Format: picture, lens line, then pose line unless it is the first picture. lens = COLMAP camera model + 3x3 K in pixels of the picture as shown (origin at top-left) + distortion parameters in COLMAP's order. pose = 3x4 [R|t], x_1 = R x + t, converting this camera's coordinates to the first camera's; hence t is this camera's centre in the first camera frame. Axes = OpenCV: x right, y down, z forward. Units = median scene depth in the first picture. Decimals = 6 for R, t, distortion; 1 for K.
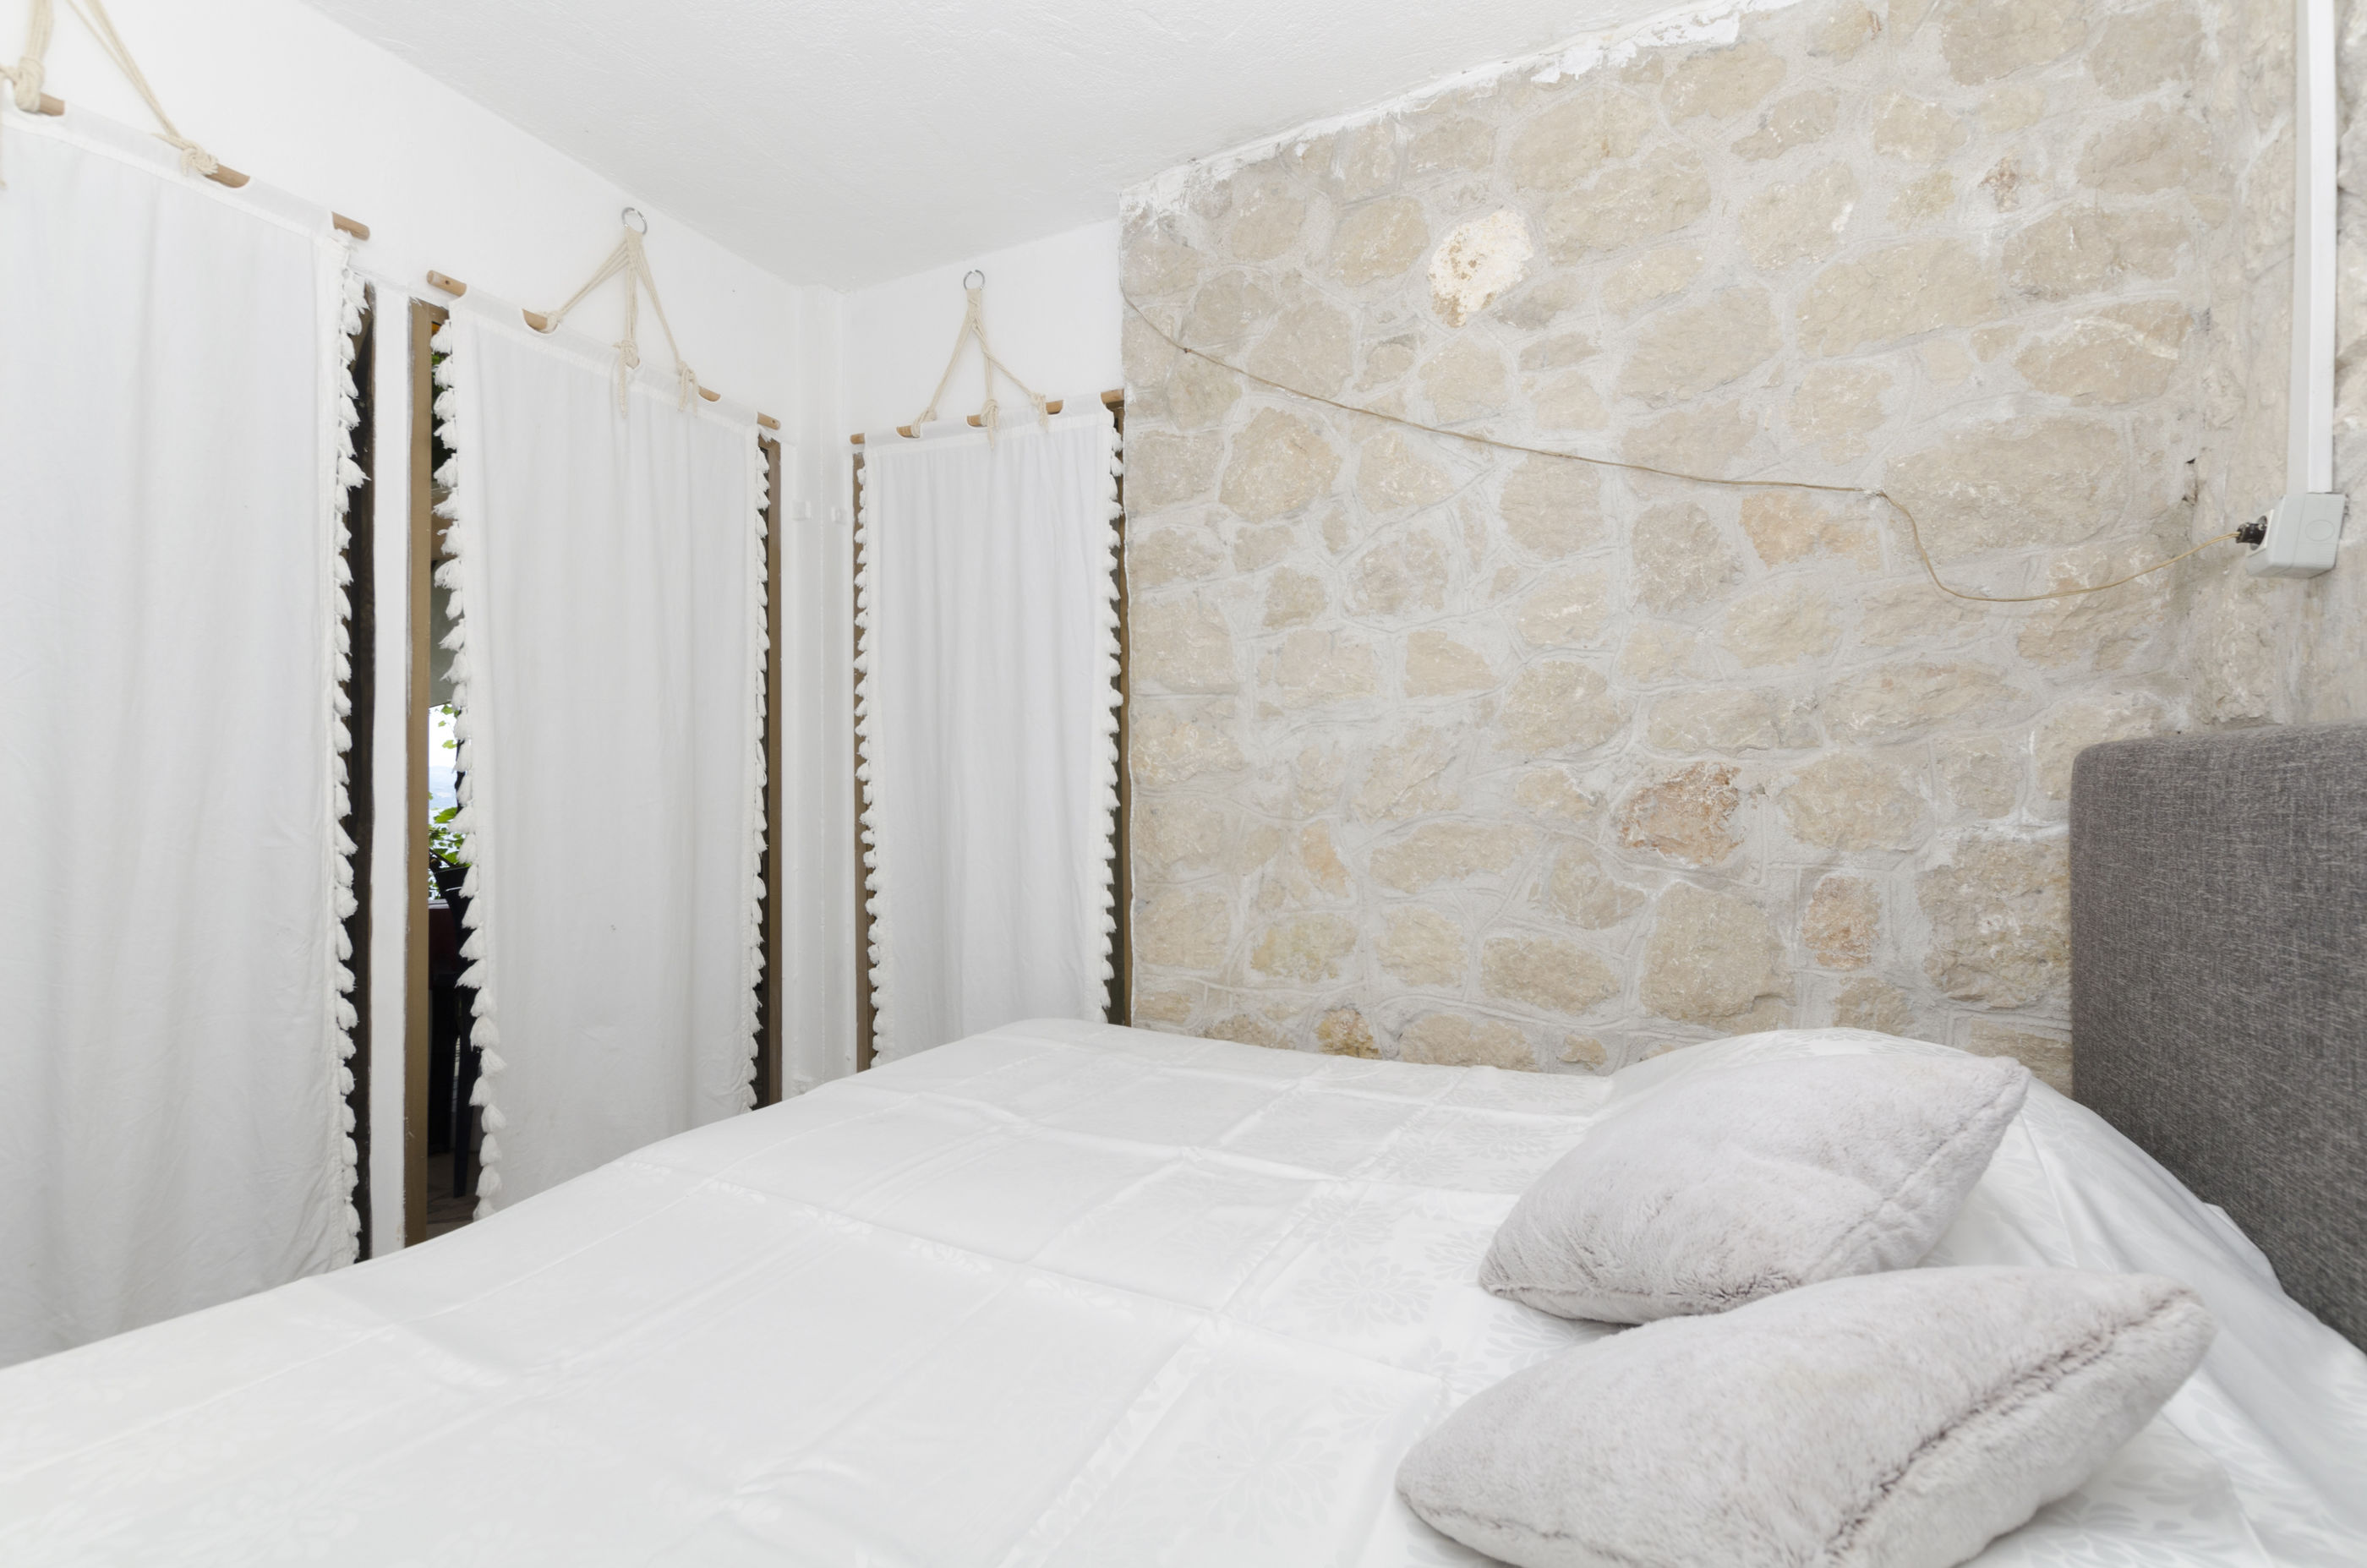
lens RADIAL K [[1040.9, 0, 1185.6], [0, 1040.9, 783.9], [0, 0, 1]] dist [0.005278, 0.000042]
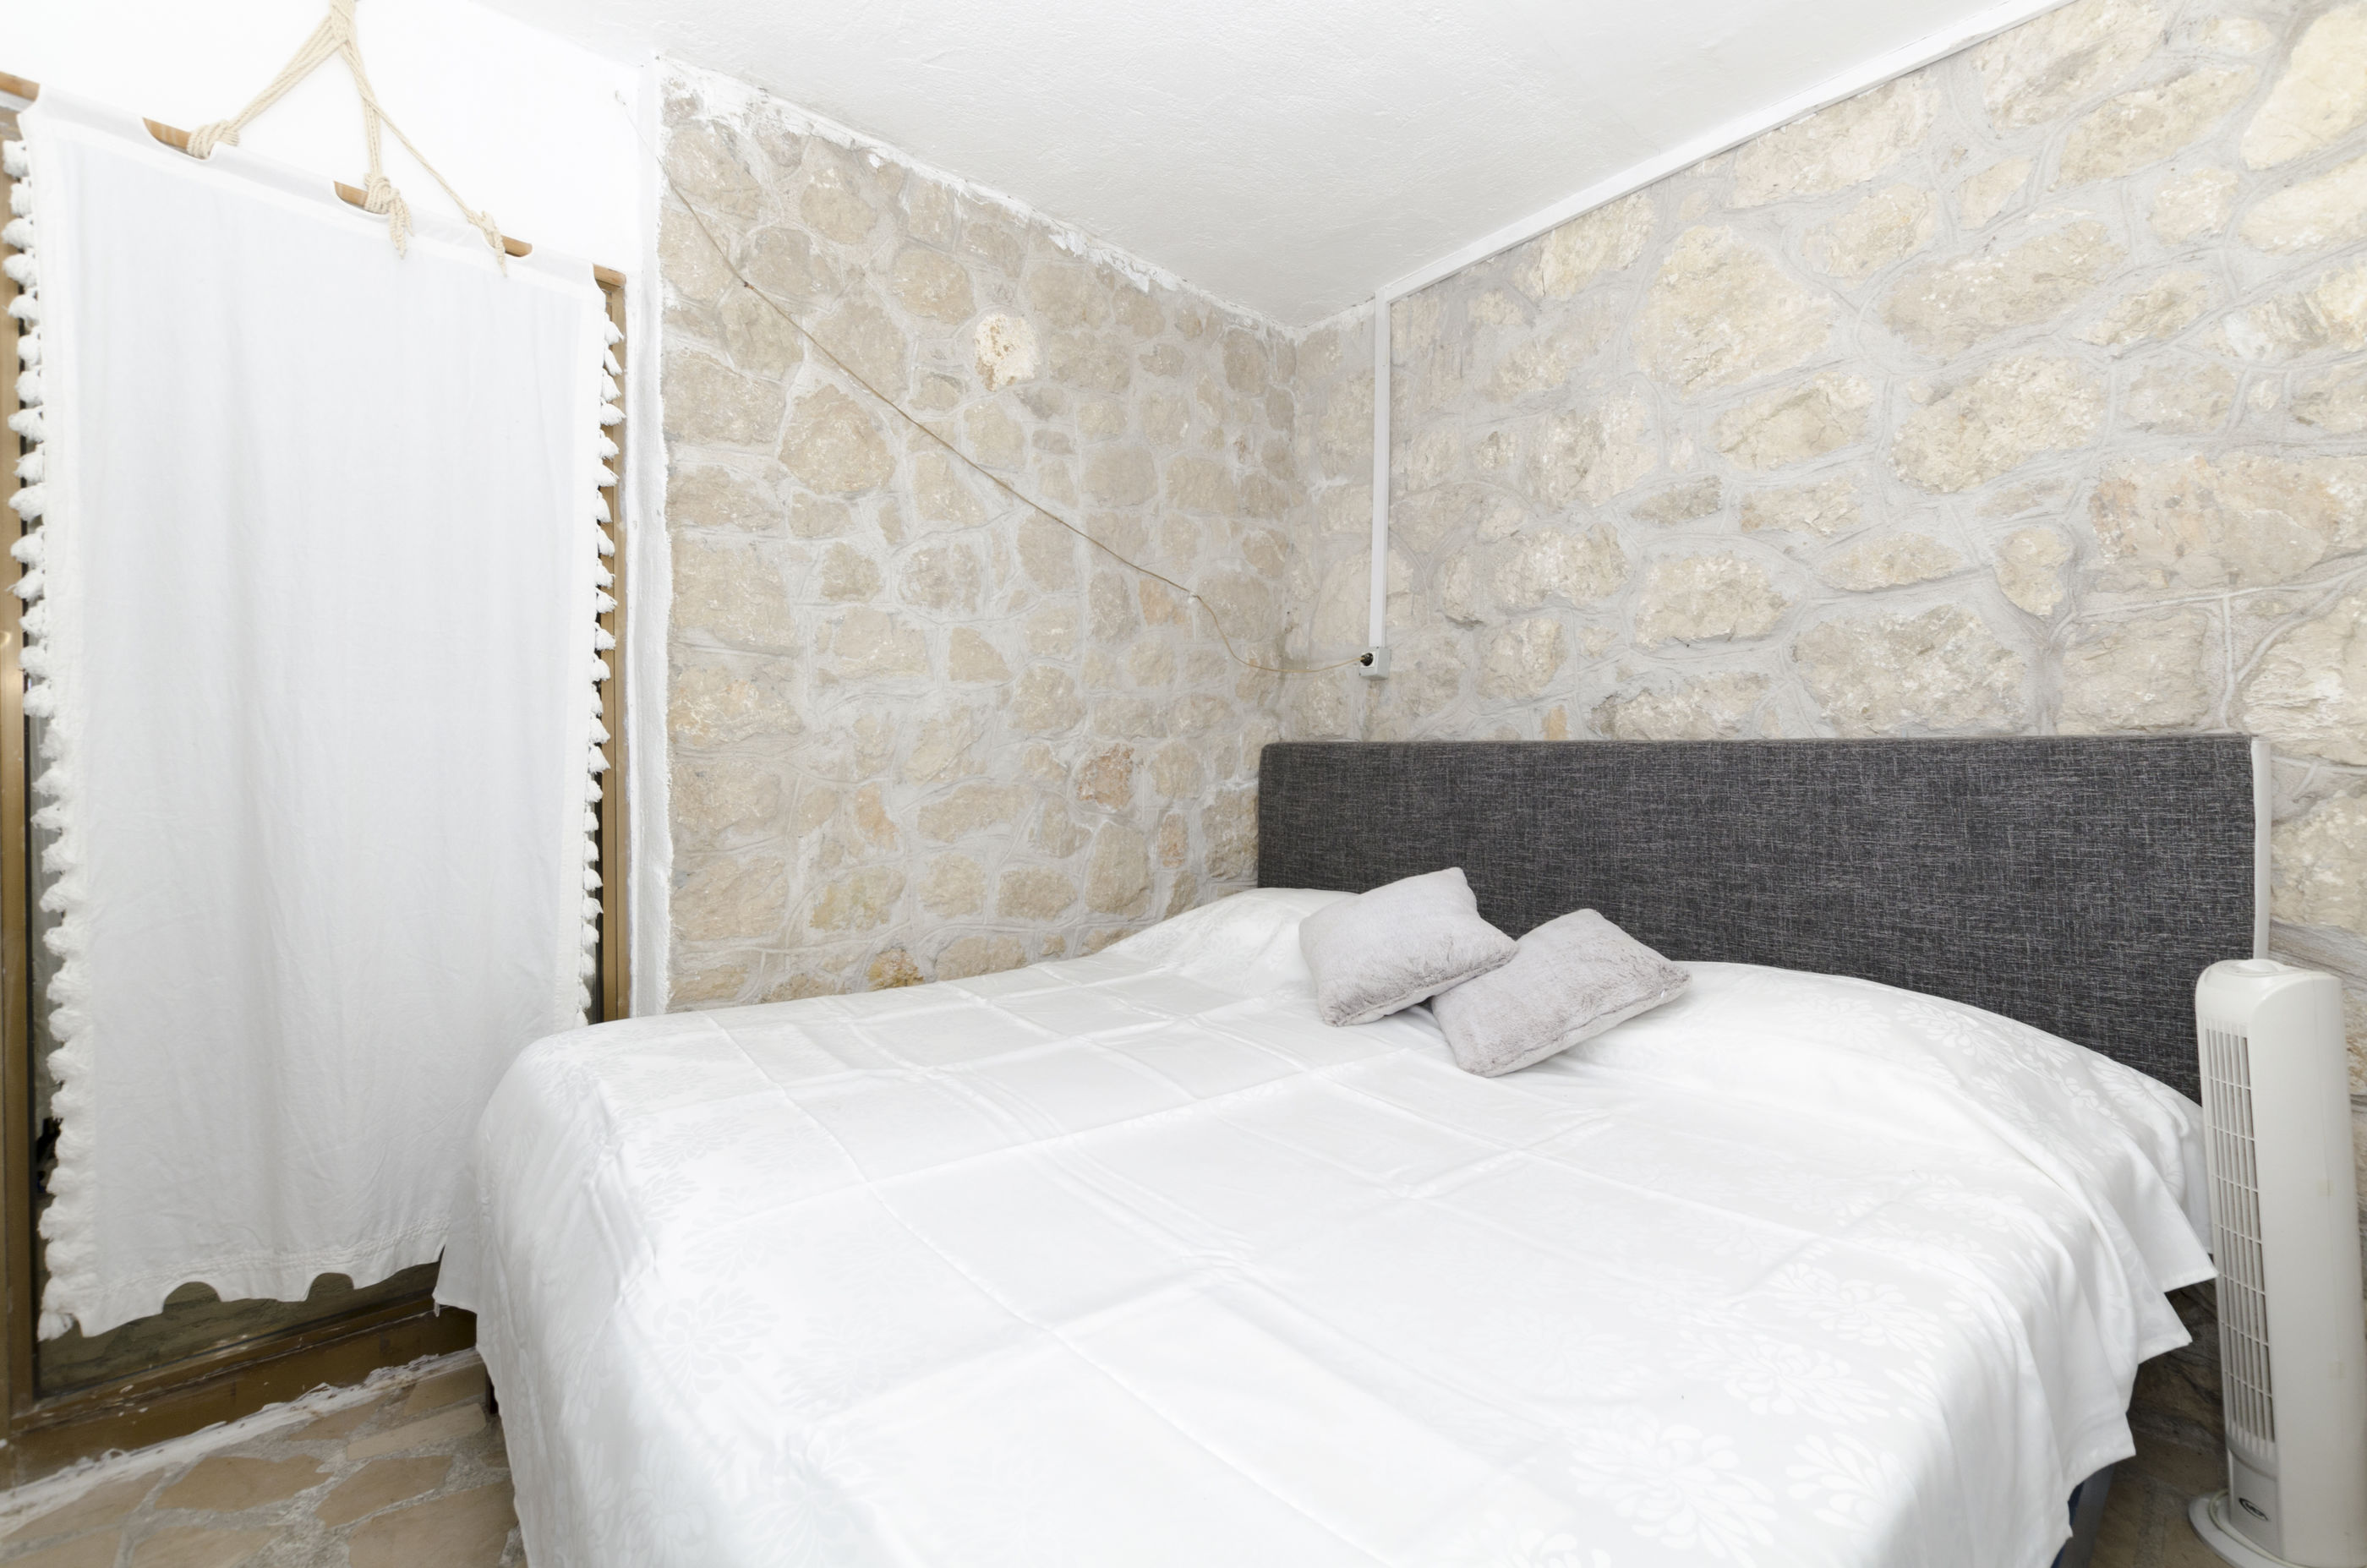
lens RADIAL K [[1038.2, 0, 1186.3], [0, 1038.2, 786.7], [0, 0, 1]] dist [0.003345, 0.000901]
pose [[0.362190, -0.003842, 0.932096, -0.837710], [-0.021195, 0.999699, 0.012357, 0.020104], [-0.931863, -0.024232, 0.362000, 0.317190]]
